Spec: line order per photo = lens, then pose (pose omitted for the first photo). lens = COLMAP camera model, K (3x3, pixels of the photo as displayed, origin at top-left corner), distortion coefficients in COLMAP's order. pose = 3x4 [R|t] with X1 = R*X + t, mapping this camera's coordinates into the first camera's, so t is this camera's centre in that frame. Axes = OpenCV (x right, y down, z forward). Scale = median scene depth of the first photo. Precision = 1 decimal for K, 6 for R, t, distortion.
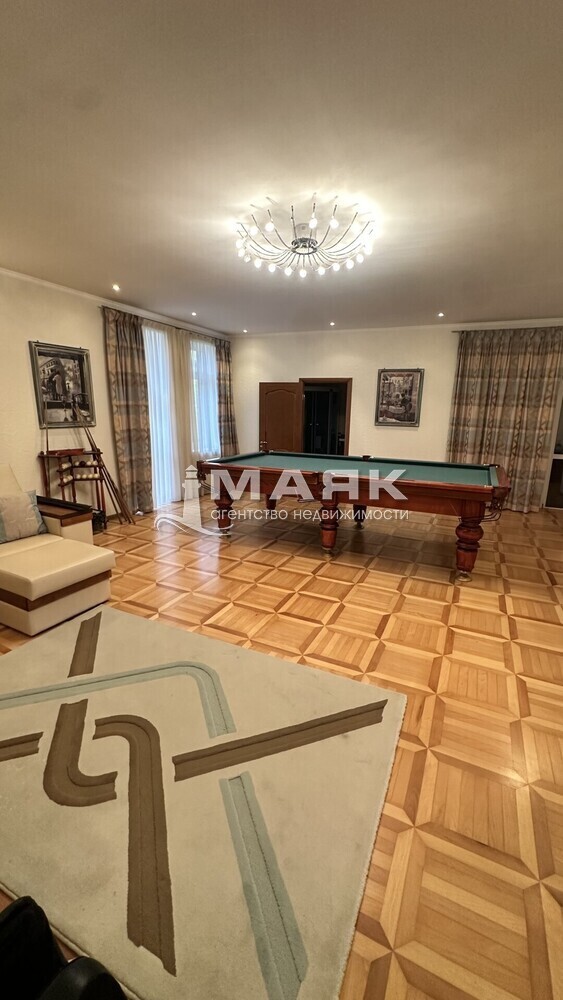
lens RADIAL K [[402.2, 0, 281.7], [0, 402.2, 500.2], [0, 0, 1]] dist [0.000148, 0.000134]
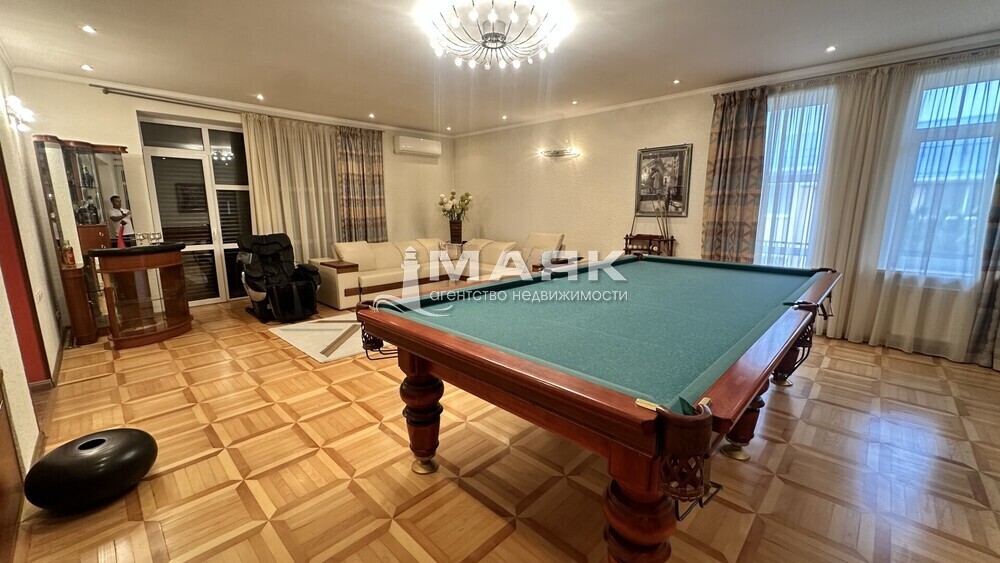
lens RADIAL K [[402.2, 0, 498.6], [0, 402.2, 282.5], [0, 0, 1]] dist [0.000148, 0.000134]
pose [[-0.313953, 0.167435, -0.934558, 0.775540], [-0.214067, 0.946498, 0.241488, -0.192865], [0.924991, 0.275874, -0.261314, 0.985526]]
